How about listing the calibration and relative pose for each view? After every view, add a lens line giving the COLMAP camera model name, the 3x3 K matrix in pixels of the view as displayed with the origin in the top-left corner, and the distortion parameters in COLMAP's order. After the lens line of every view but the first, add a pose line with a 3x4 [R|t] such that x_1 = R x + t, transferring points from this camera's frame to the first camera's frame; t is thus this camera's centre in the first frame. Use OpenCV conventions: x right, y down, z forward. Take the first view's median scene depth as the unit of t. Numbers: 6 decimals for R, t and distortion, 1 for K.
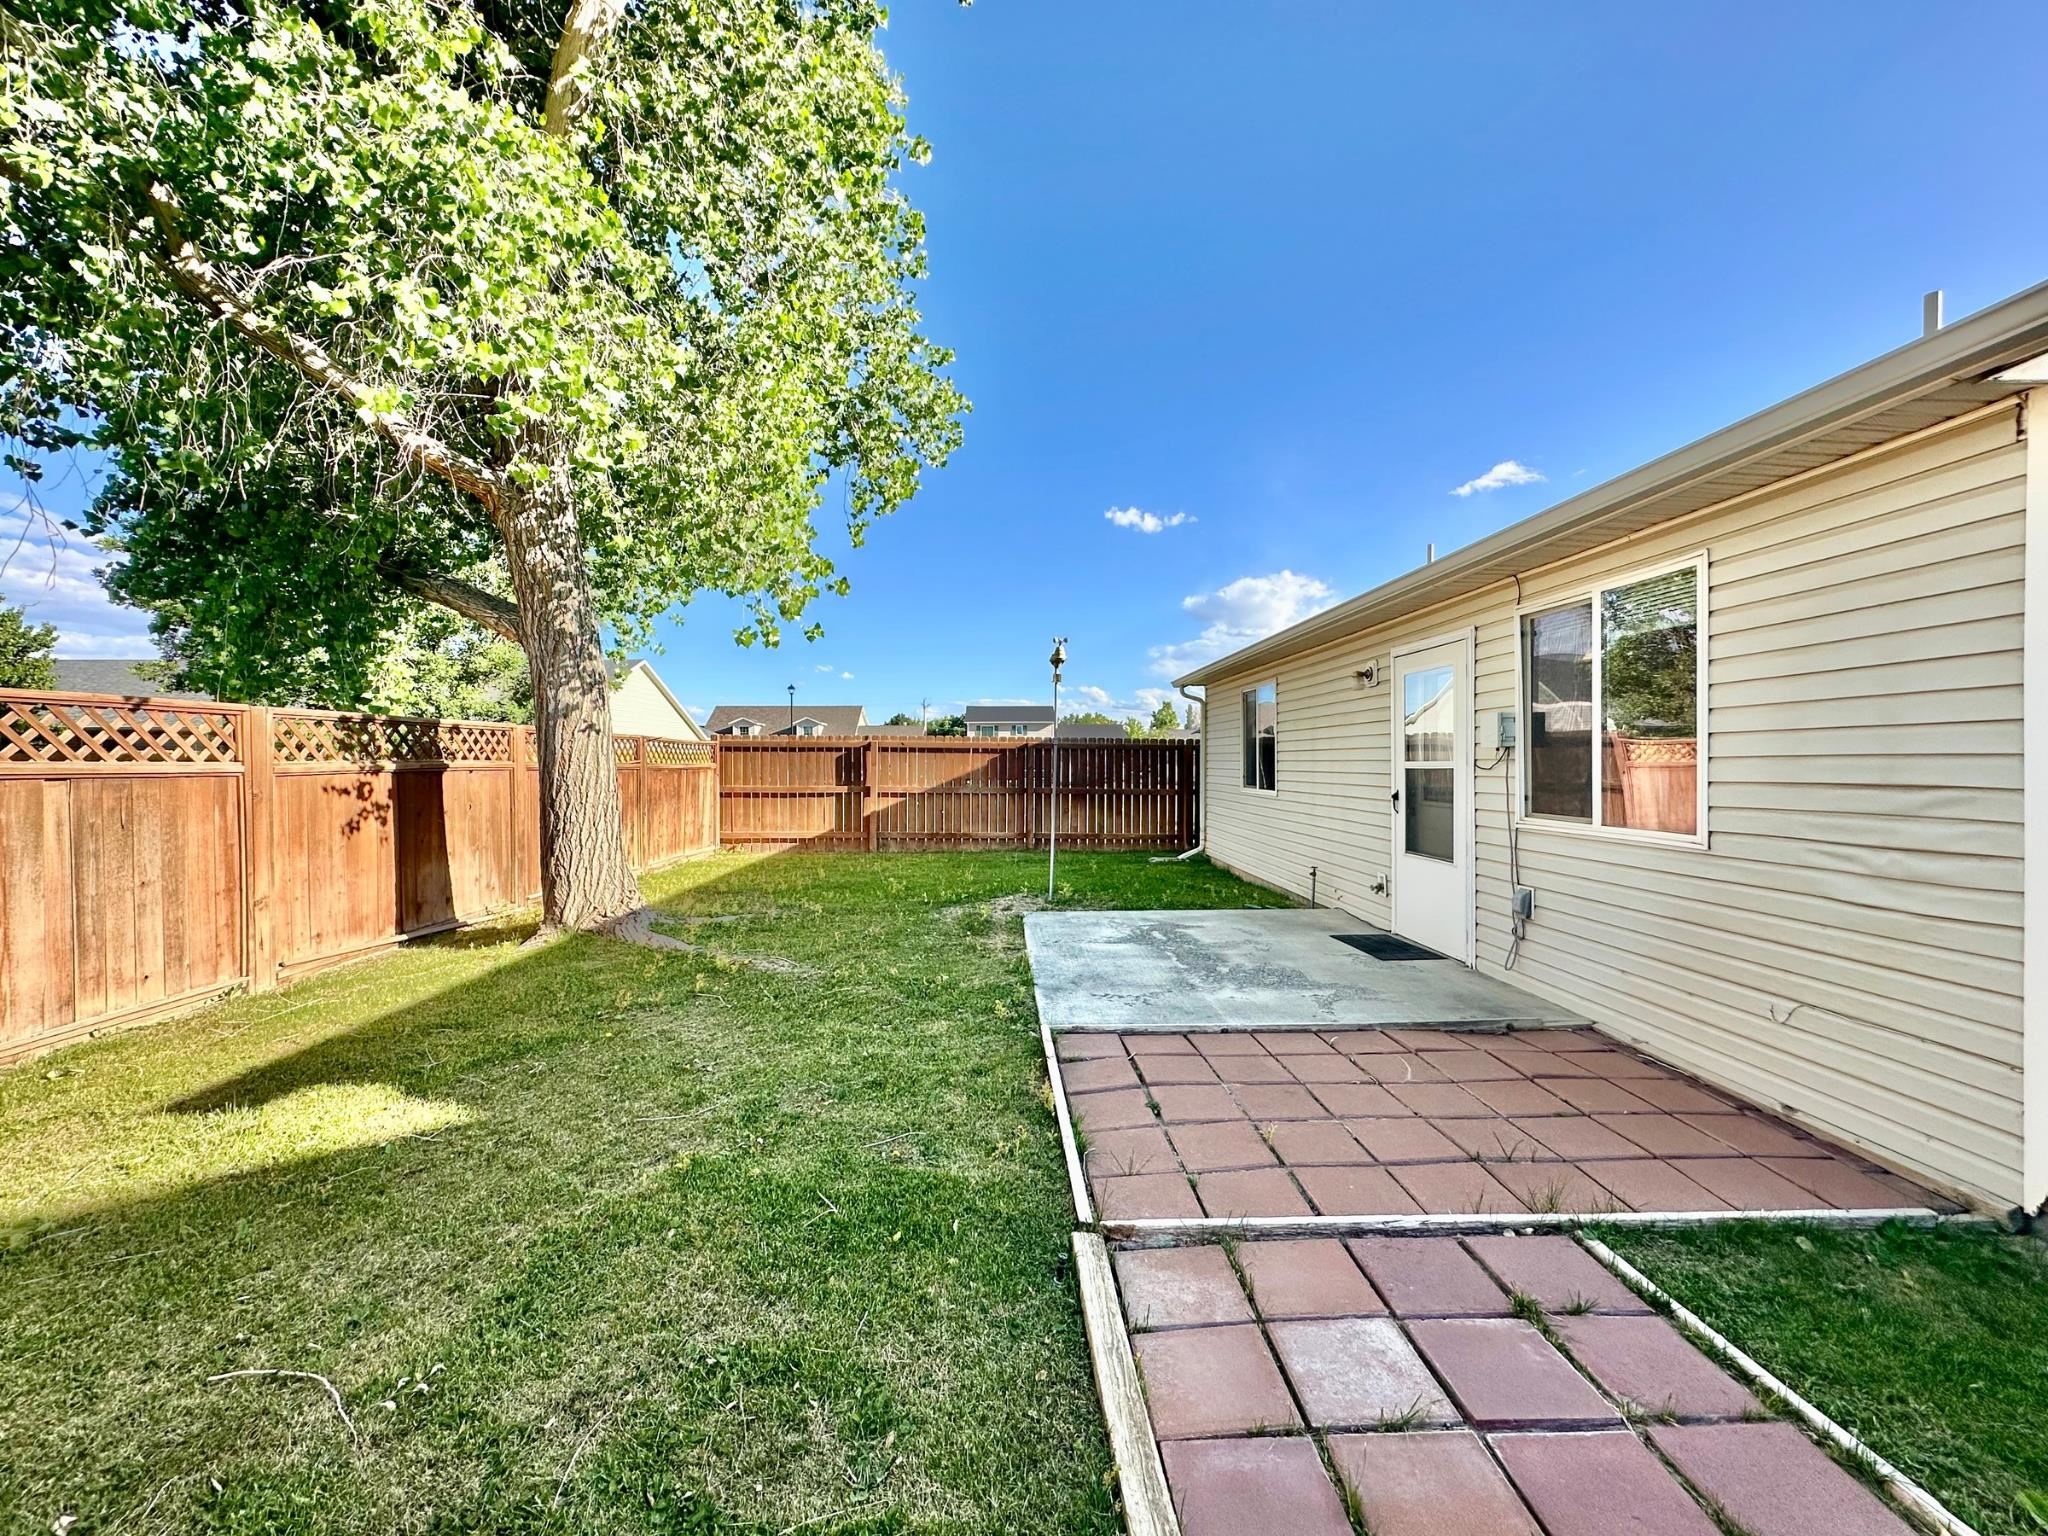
lens RADIAL K [[820.4, 0, 1023.9], [0, 820.4, 770.2], [0, 0, 1]] dist [0.000377, 0.000394]
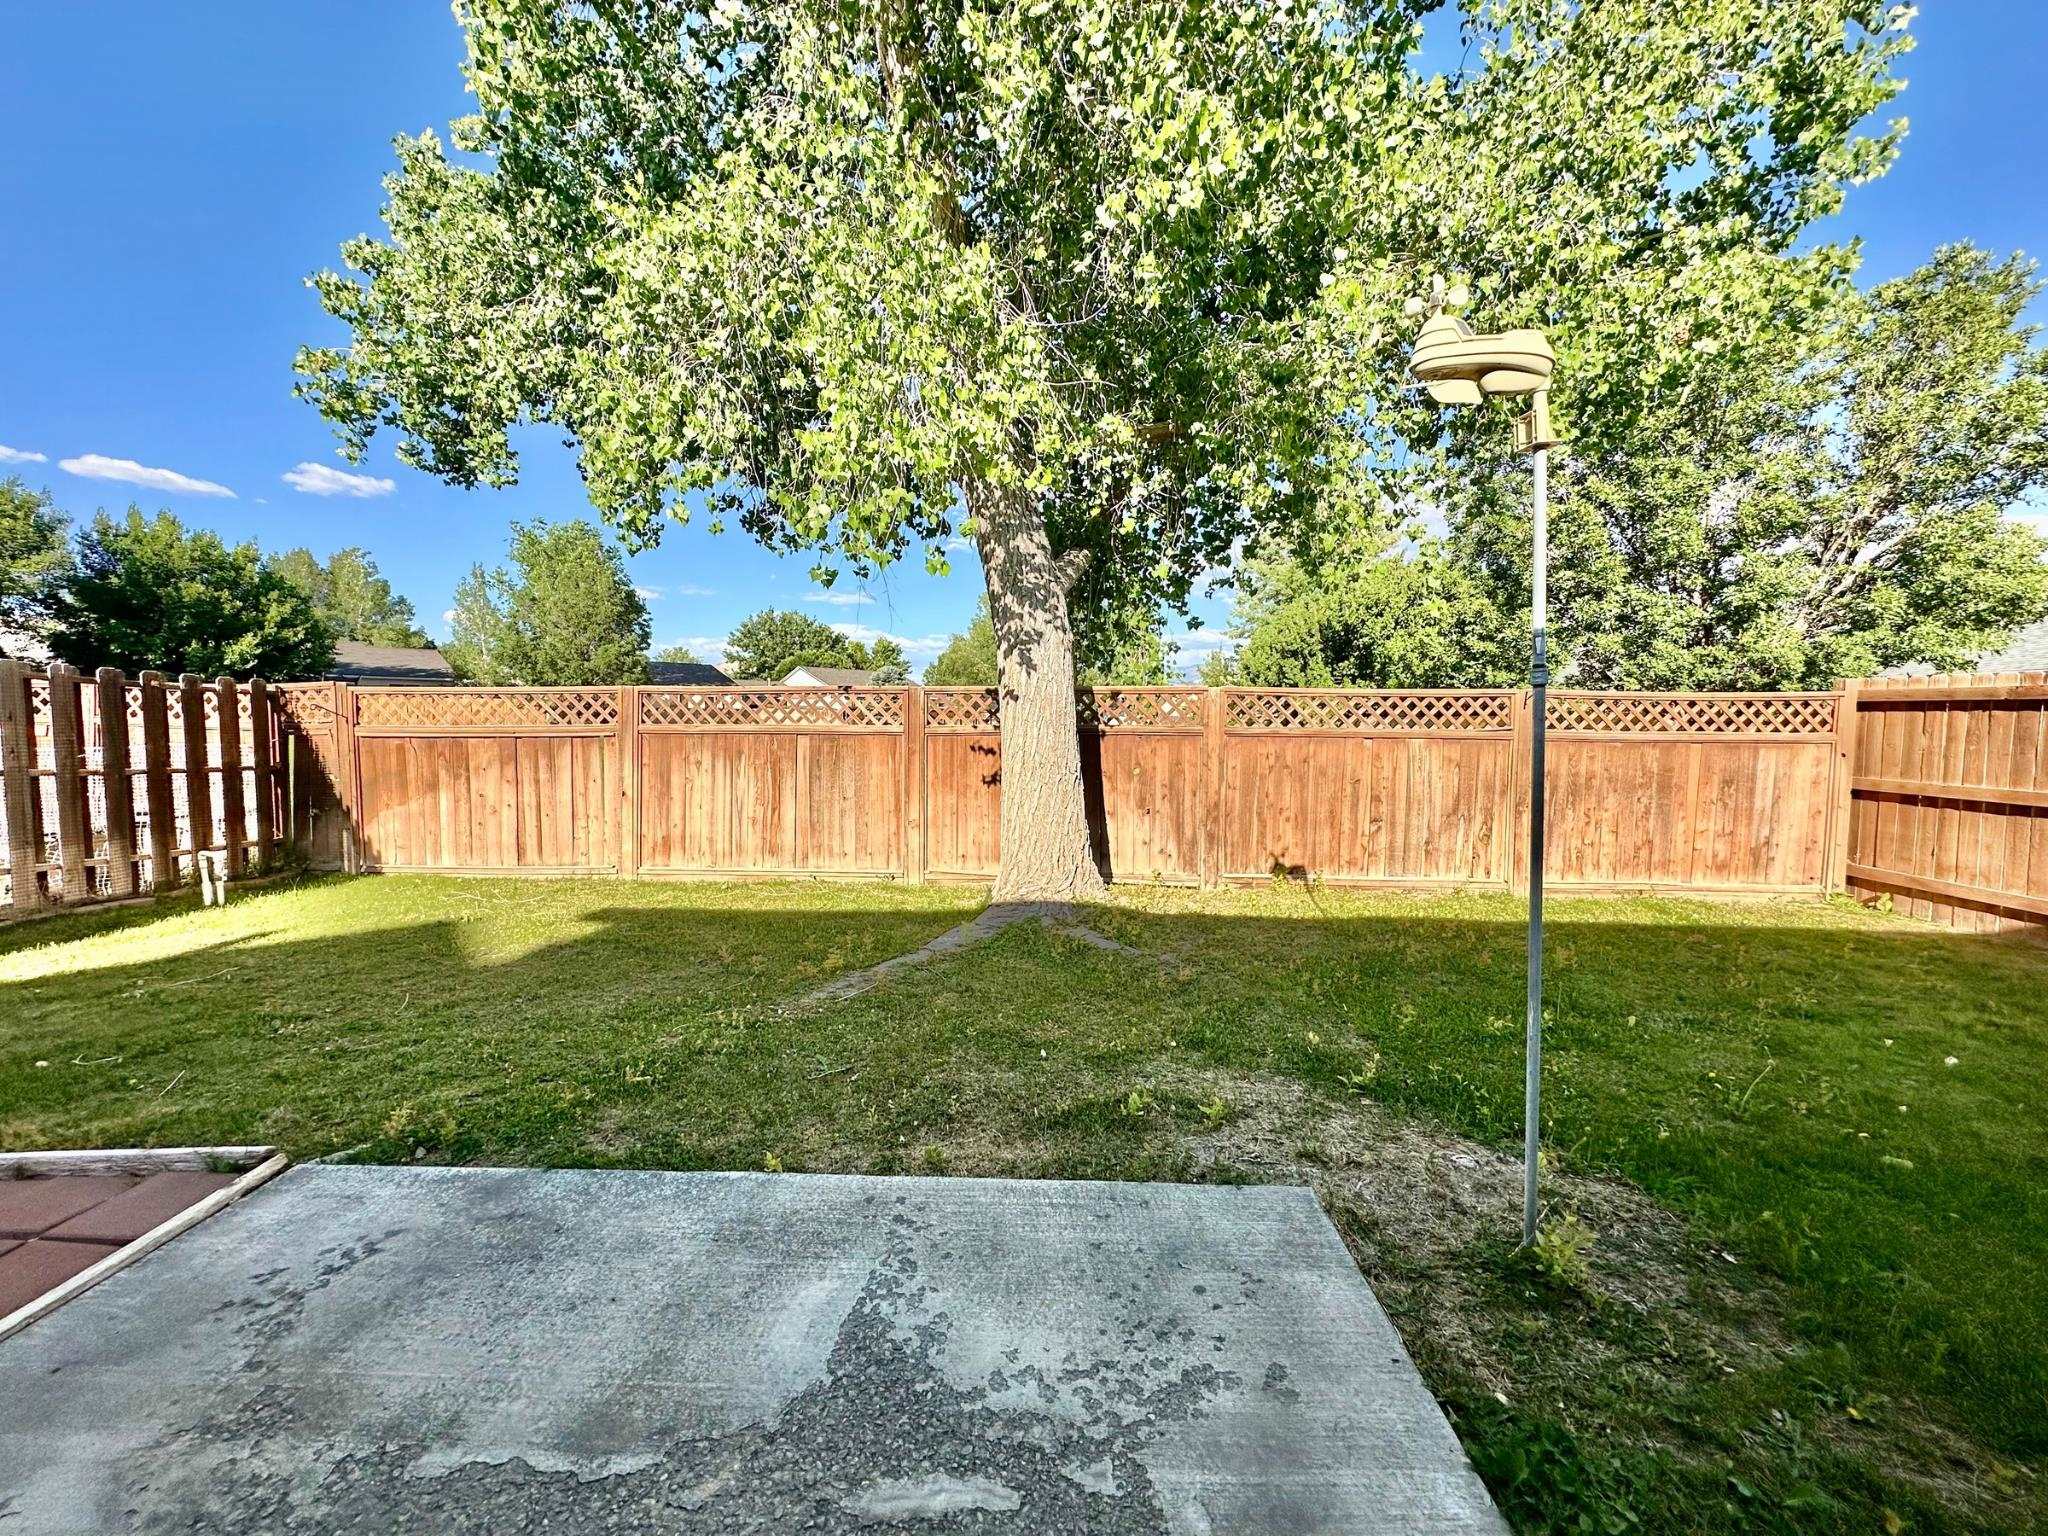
lens RADIAL K [[820.4, 0, 1027.5], [0, 820.4, 767.8], [0, 0, 1]] dist [0.000377, 0.000394]
pose [[-0.078999, 0.062780, -0.994896, 0.407290], [-0.012996, 0.997865, 0.063999, -0.026764], [0.996790, 0.017986, -0.078015, 1.104143]]
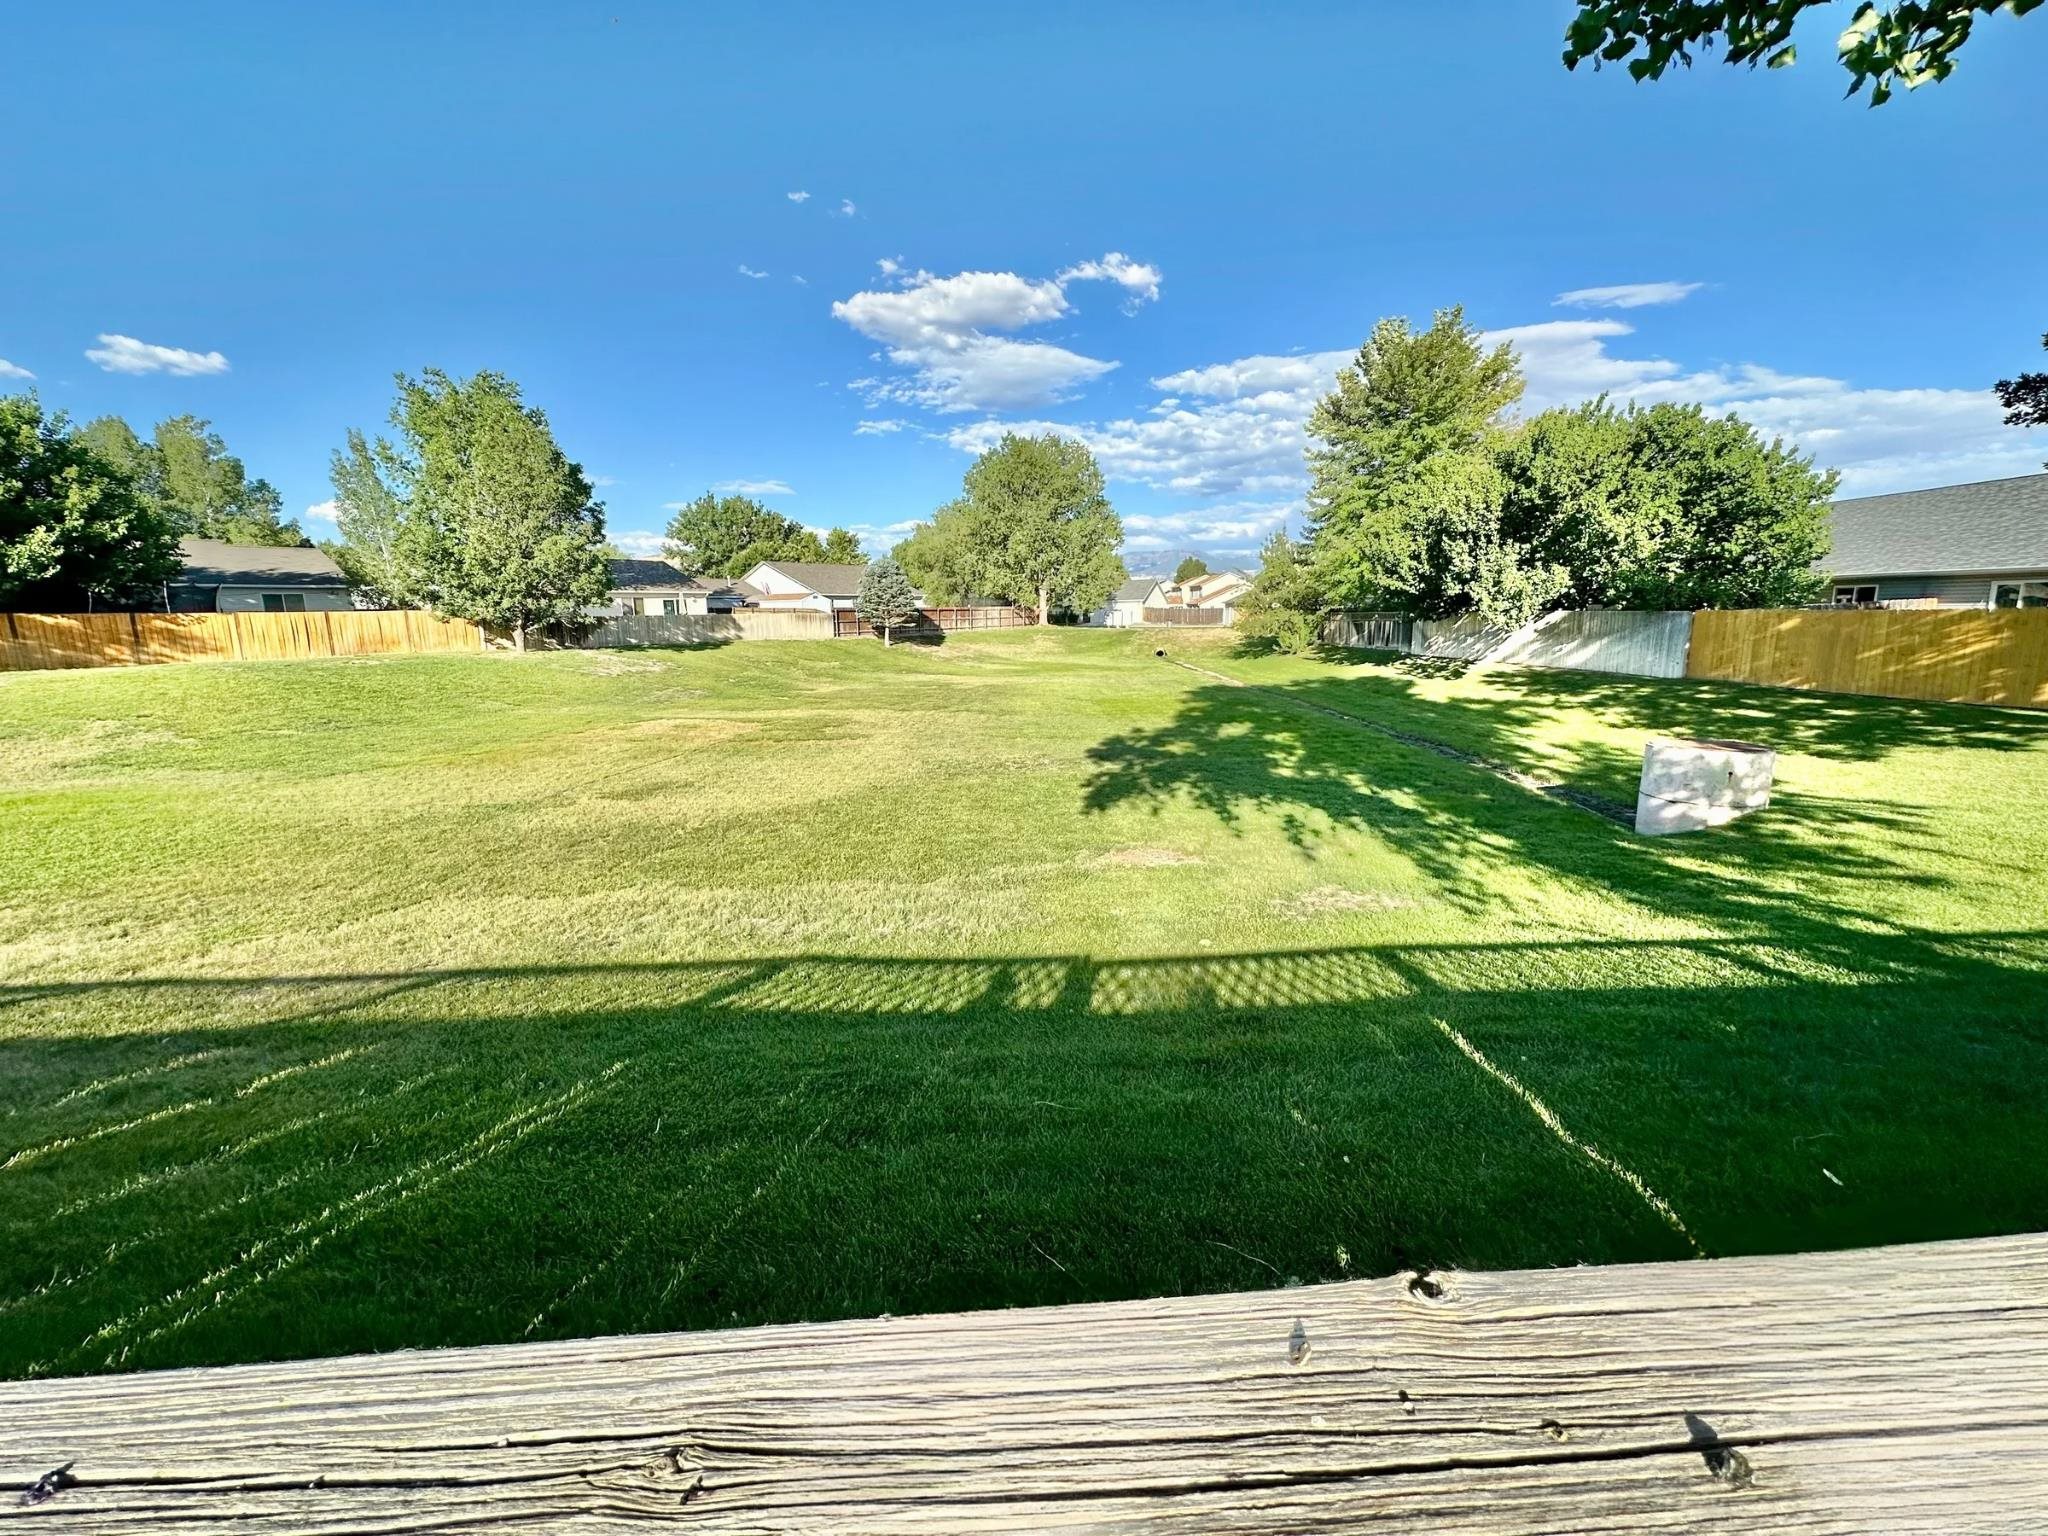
lens RADIAL K [[820.4, 0, 1031.9], [0, 820.4, 771.2], [0, 0, 1]] dist [0.000377, 0.000394]
pose [[0.009943, 0.195854, -0.980583, 0.326649], [0.013608, 0.980514, 0.195979, -0.030584], [0.999858, -0.015293, 0.007084, 1.025381]]
